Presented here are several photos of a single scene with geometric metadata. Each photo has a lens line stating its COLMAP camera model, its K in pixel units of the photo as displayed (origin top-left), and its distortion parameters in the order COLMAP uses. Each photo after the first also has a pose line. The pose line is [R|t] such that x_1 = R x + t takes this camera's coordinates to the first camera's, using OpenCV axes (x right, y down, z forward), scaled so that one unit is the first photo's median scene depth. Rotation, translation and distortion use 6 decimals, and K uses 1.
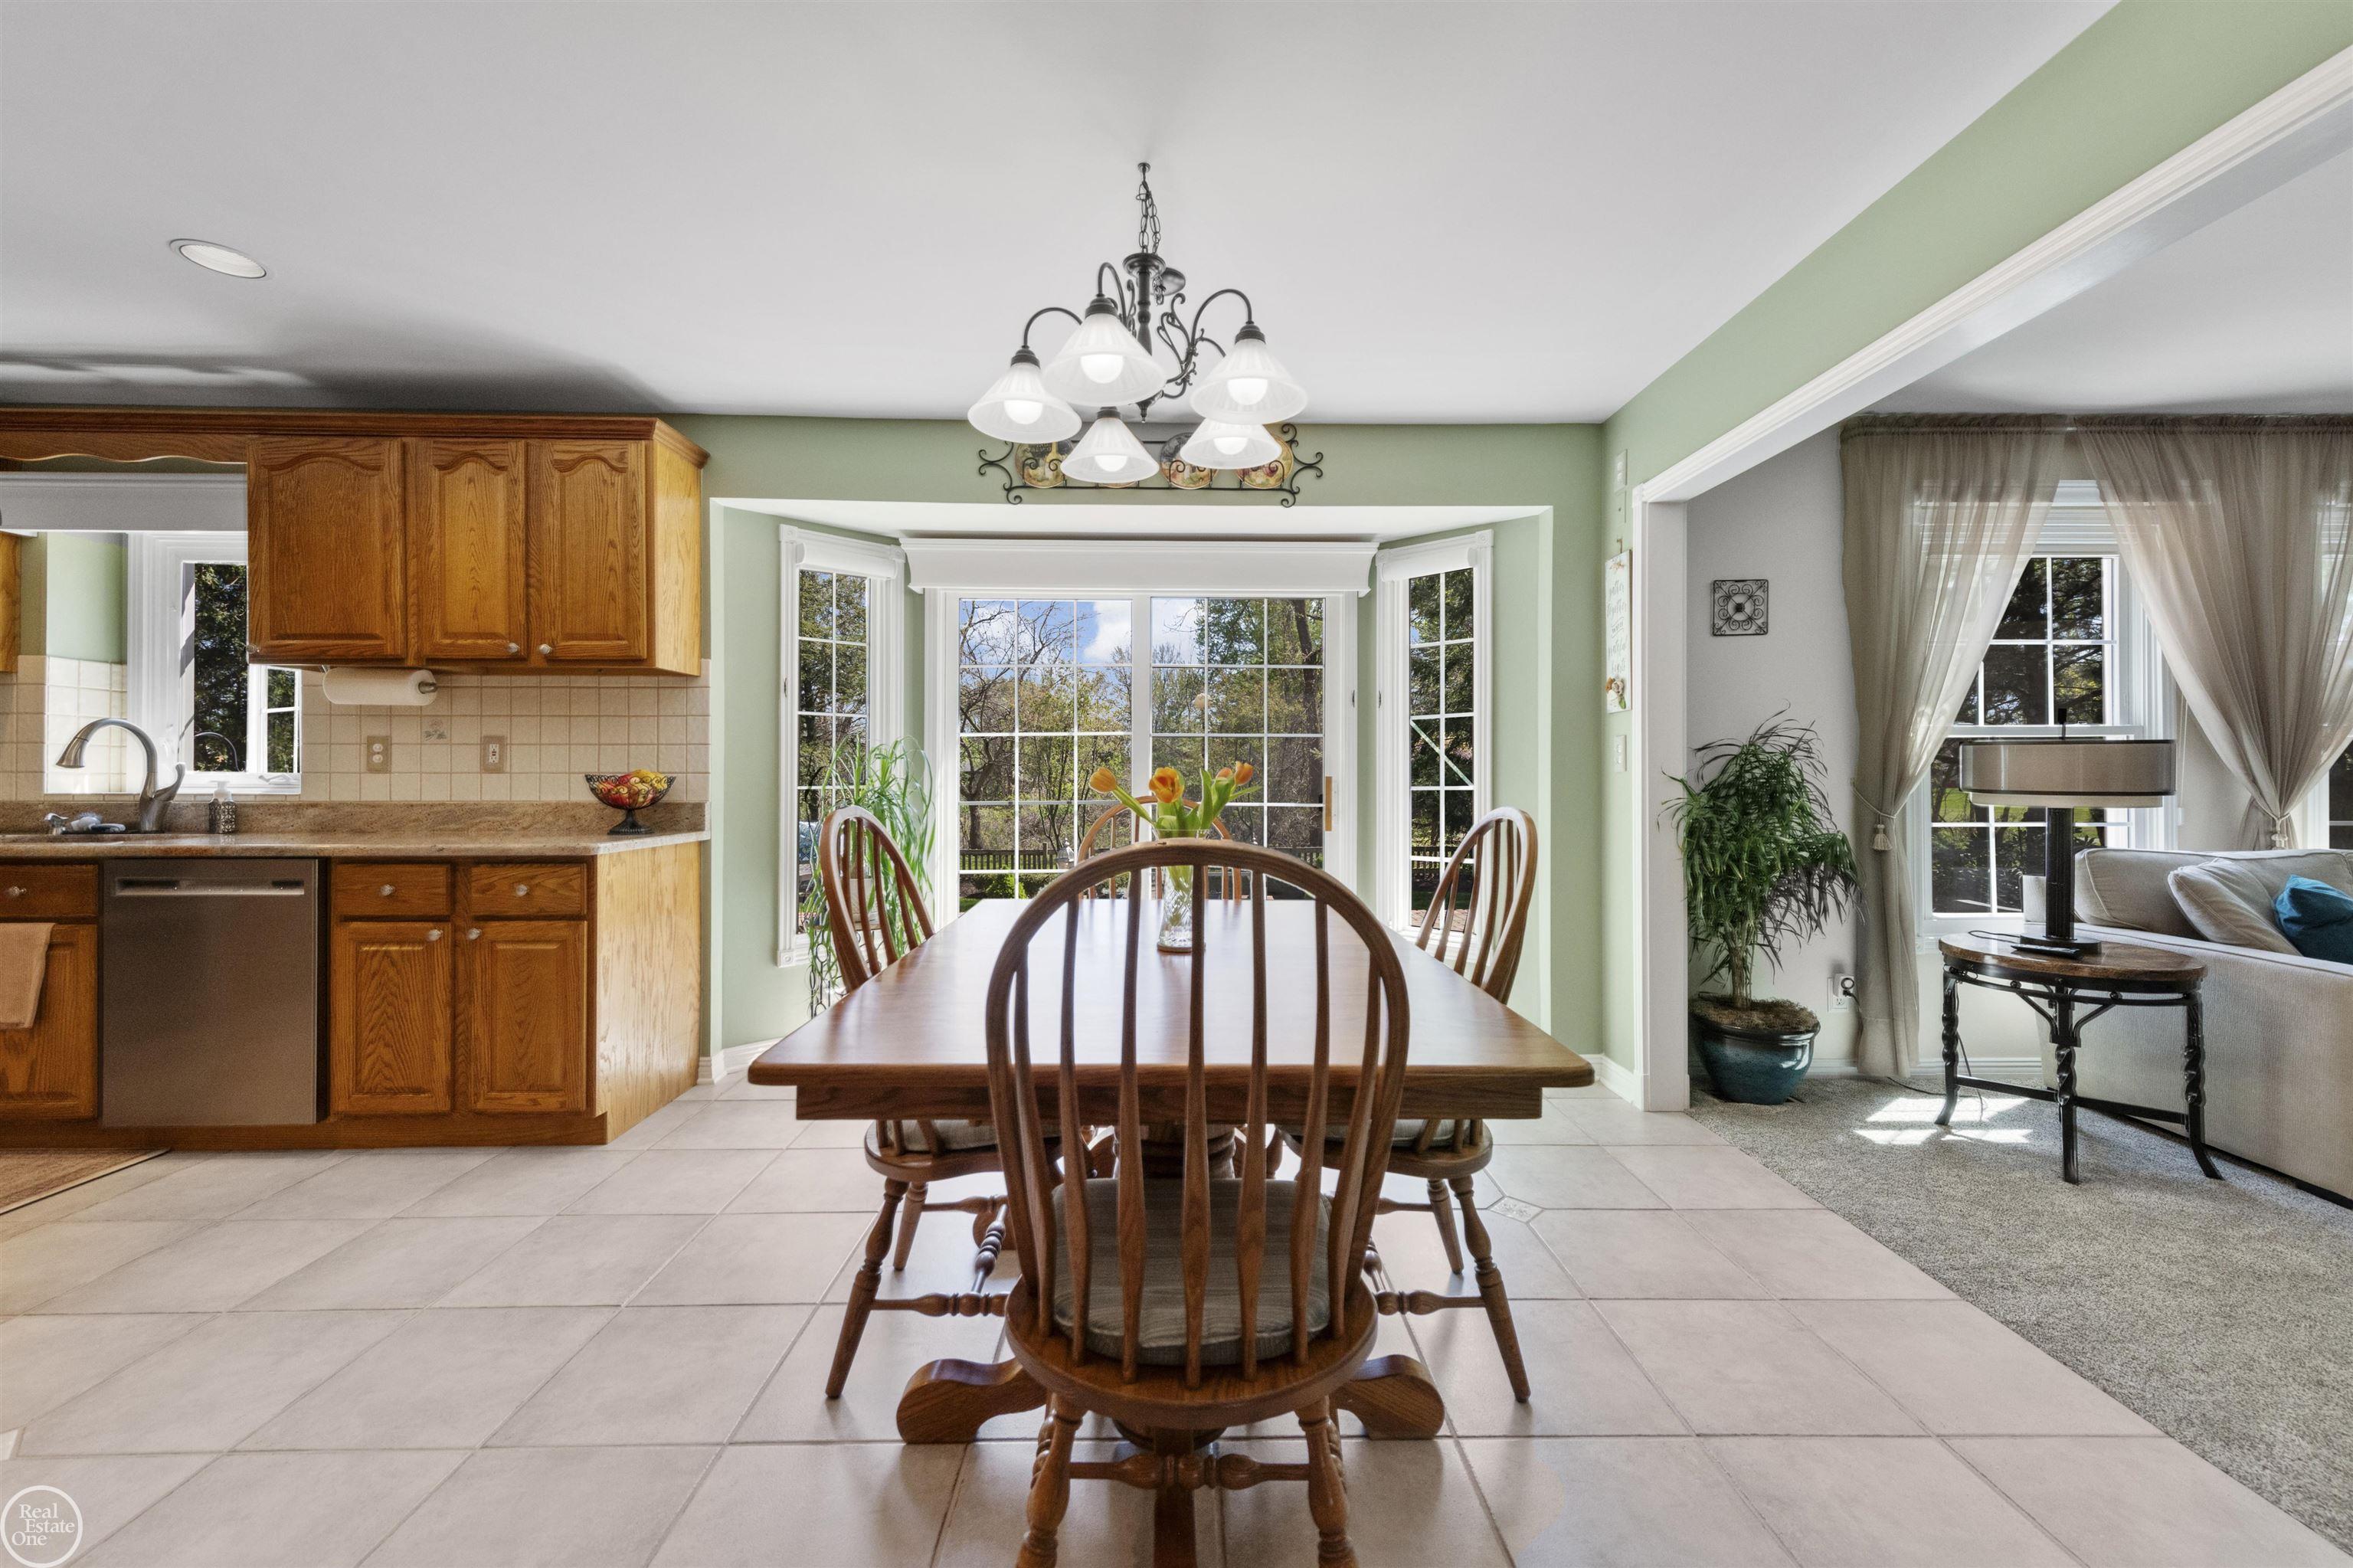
lens RADIAL K [[936.2, 0, 1193.1], [0, 936.2, 780.1], [0, 0, 1]] dist [0.012061, -0.002471]
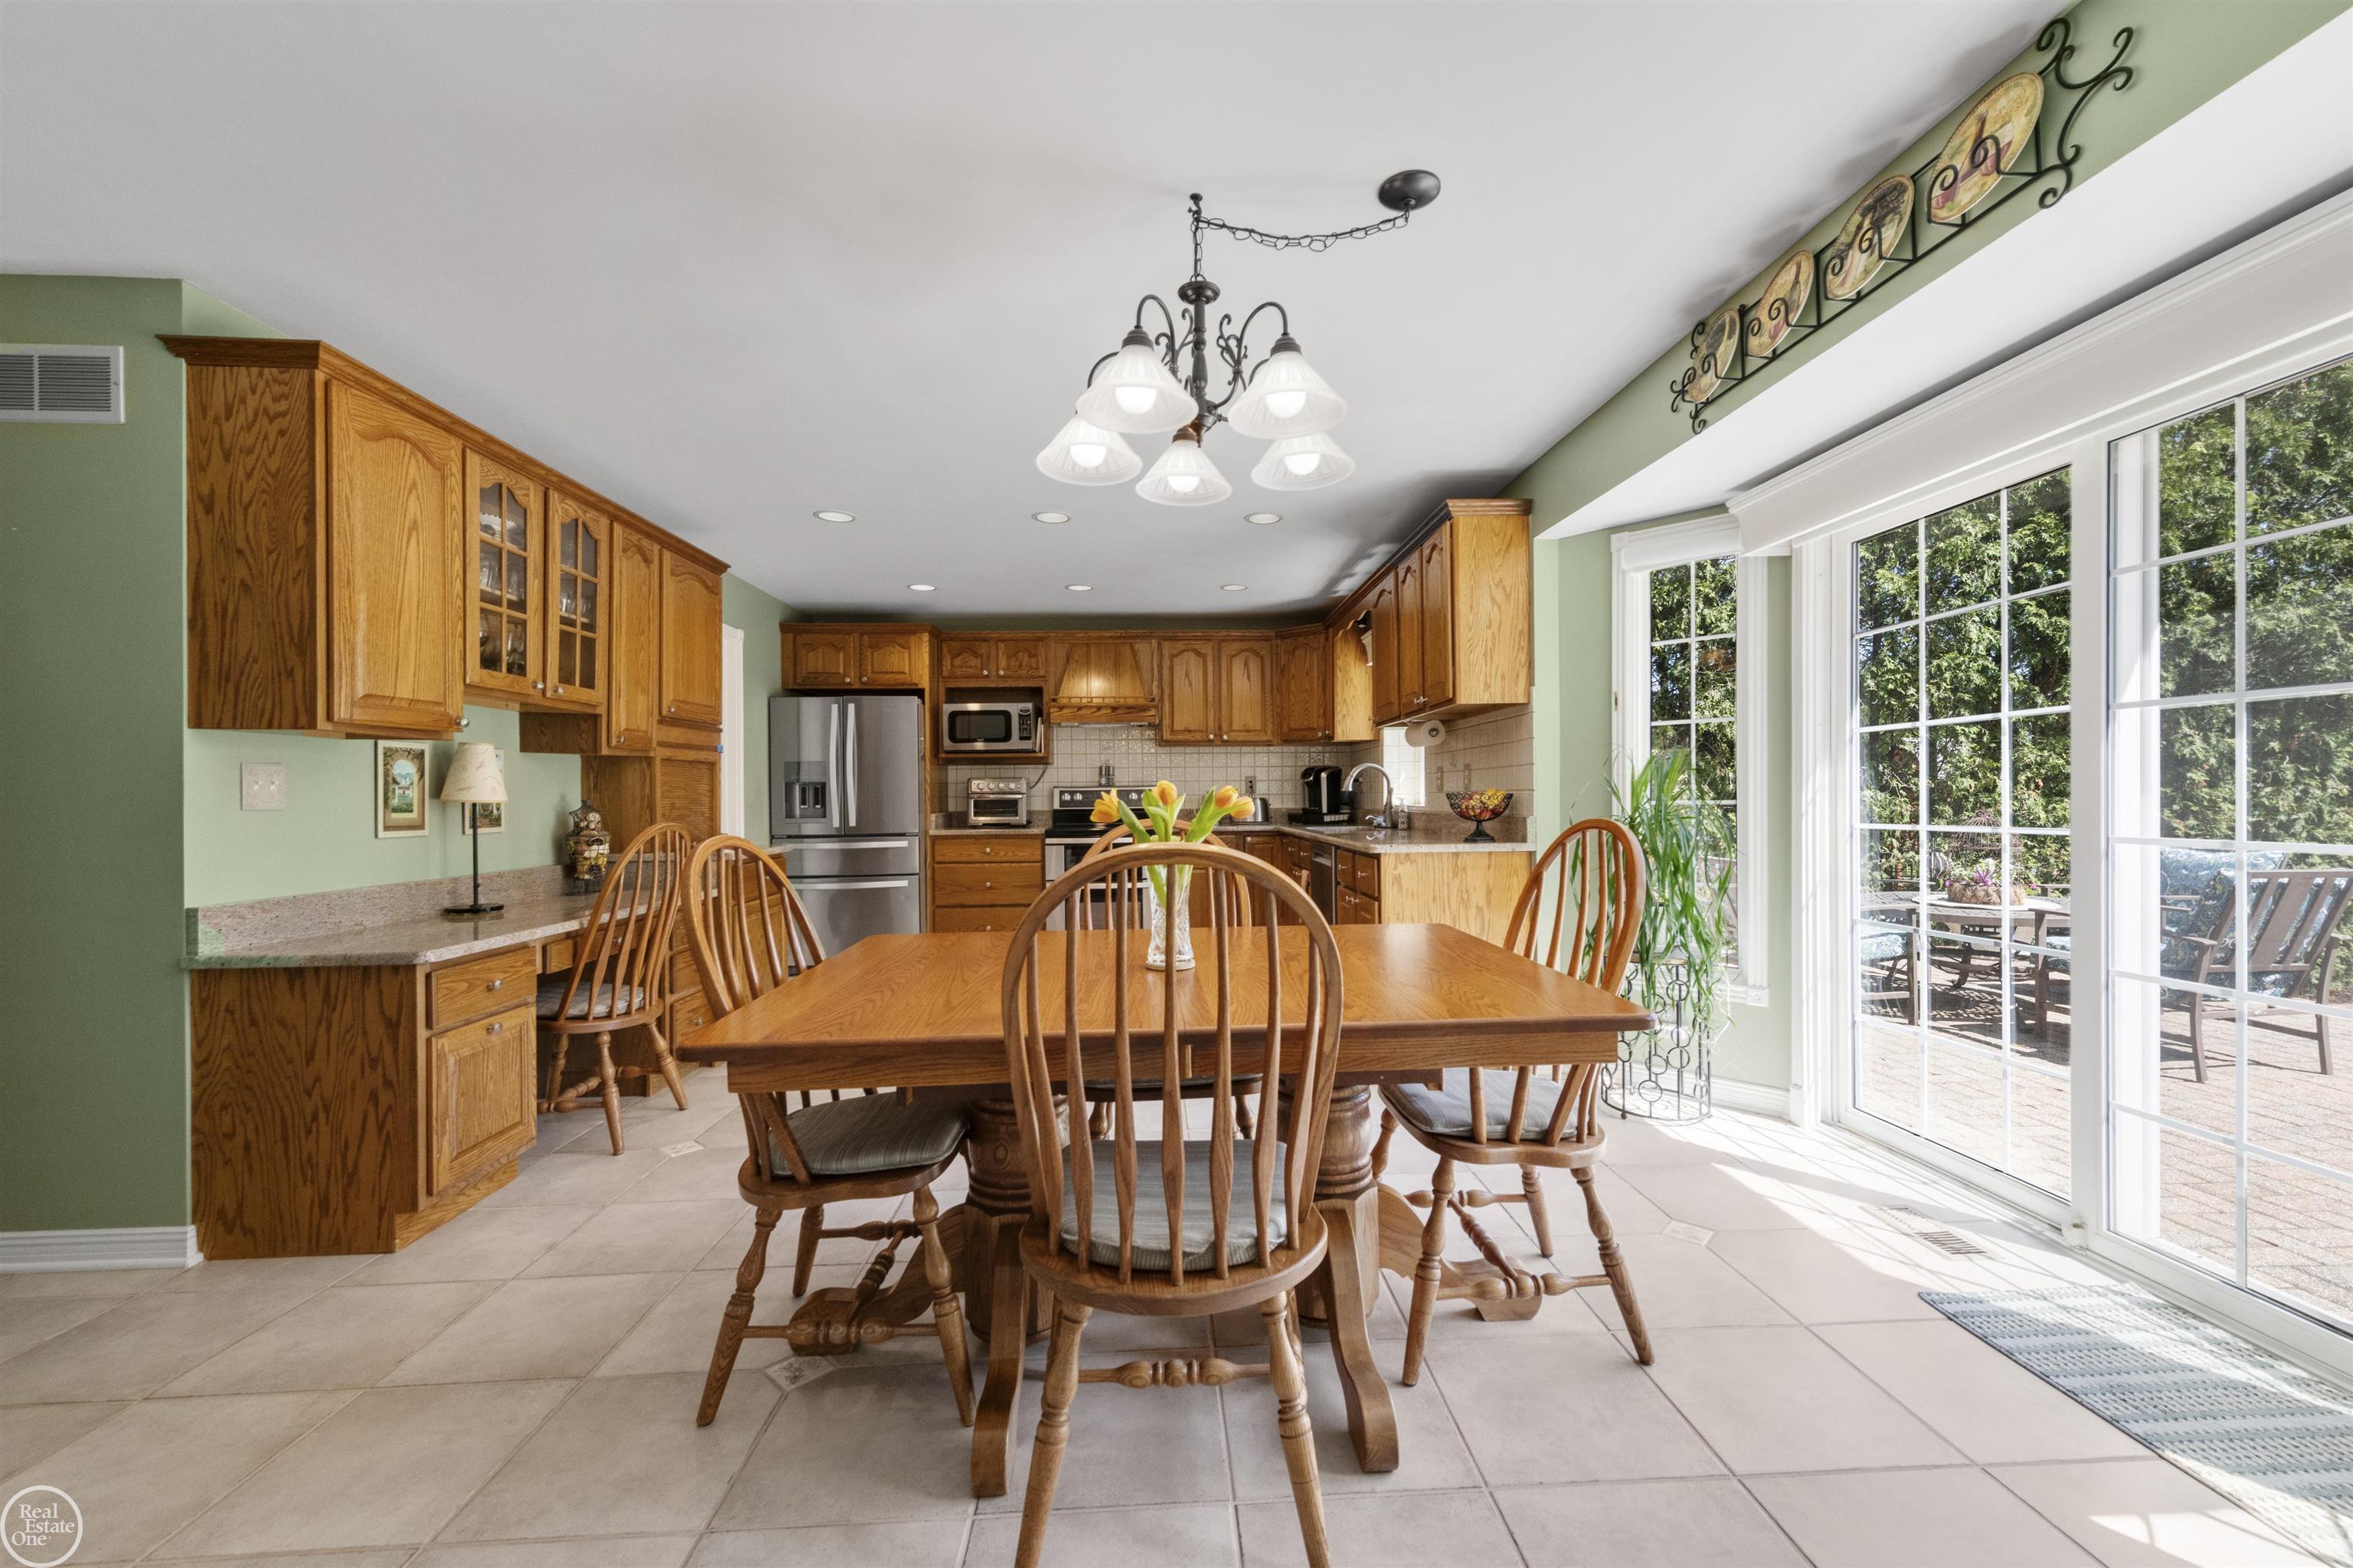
lens RADIAL K [[936.2, 0, 1190.2], [0, 936.2, 796.0], [0, 0, 1]] dist [0.012061, -0.002471]
pose [[0.041558, -0.003631, -0.999130, 0.574909], [0.008962, 0.999955, -0.003261, -0.000419], [0.999096, -0.008818, 0.041588, 0.565800]]
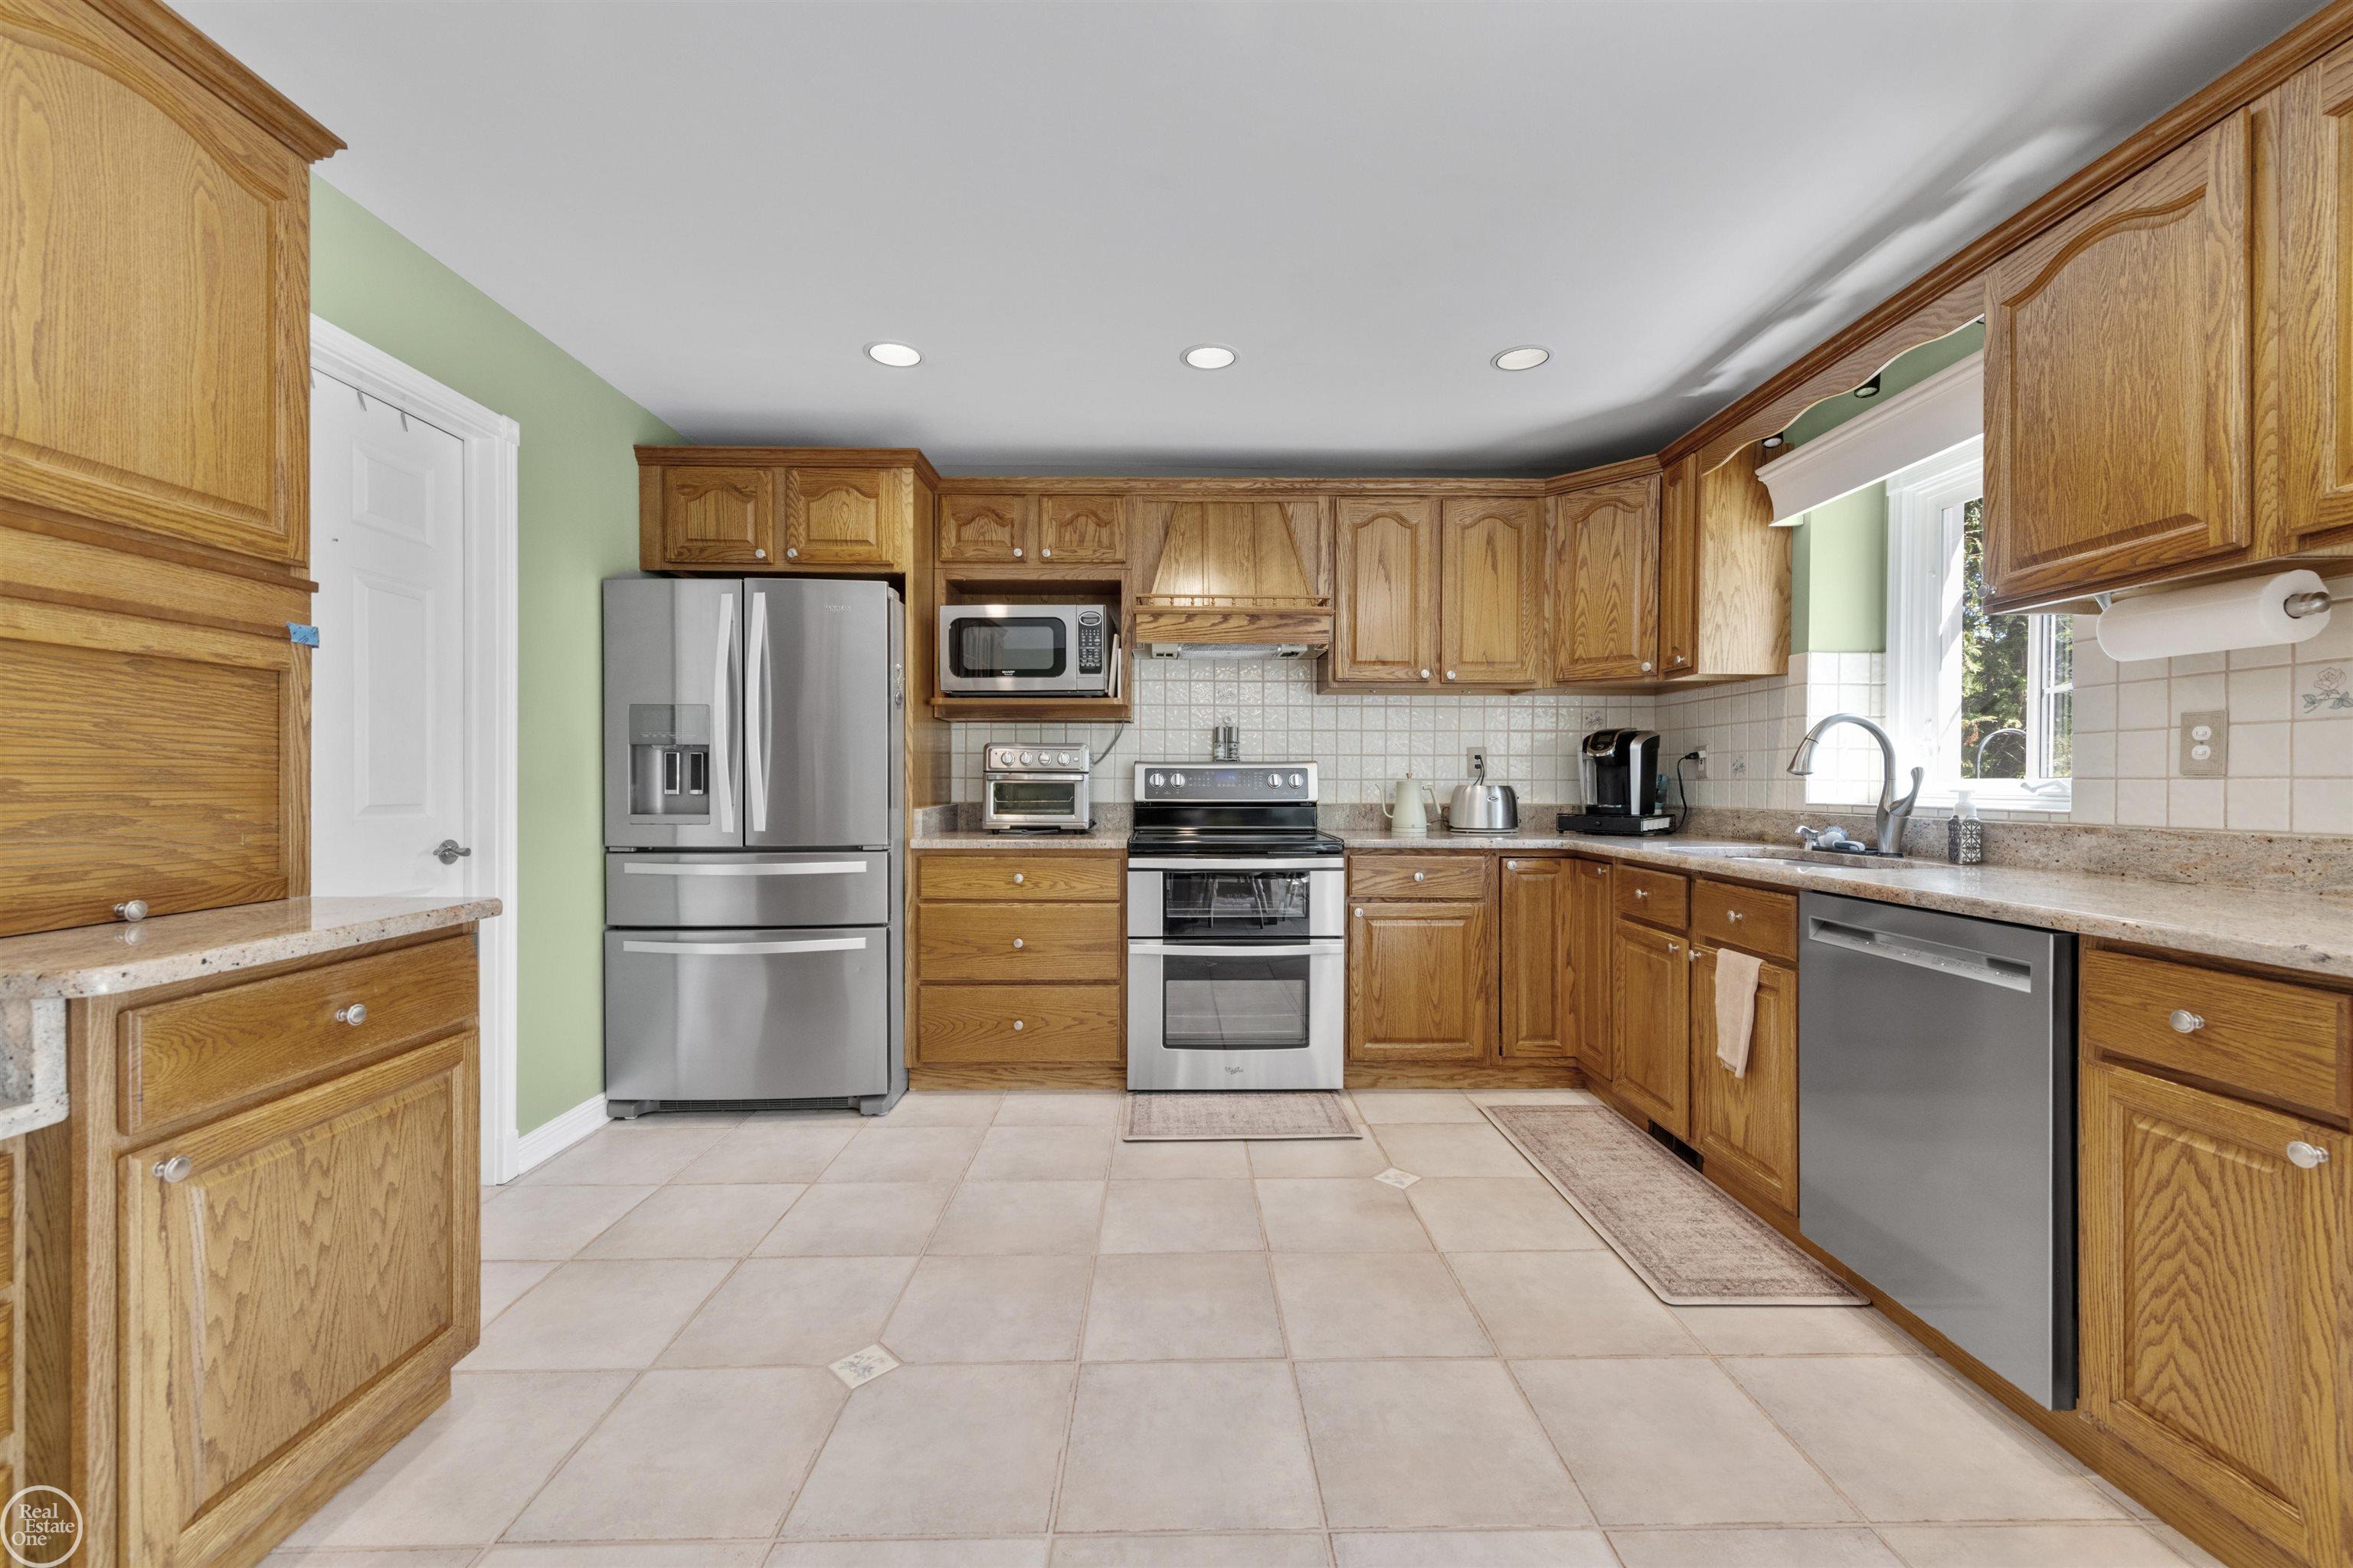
lens RADIAL K [[936.2, 0, 1175.4], [0, 936.2, 787.4], [0, 0, 1]] dist [0.012061, -0.002471]
pose [[-0.005322, 0.002761, -0.999982, -0.312499], [-0.003196, 0.999991, 0.002778, -0.001501], [0.999981, 0.003211, -0.005313, 0.410150]]
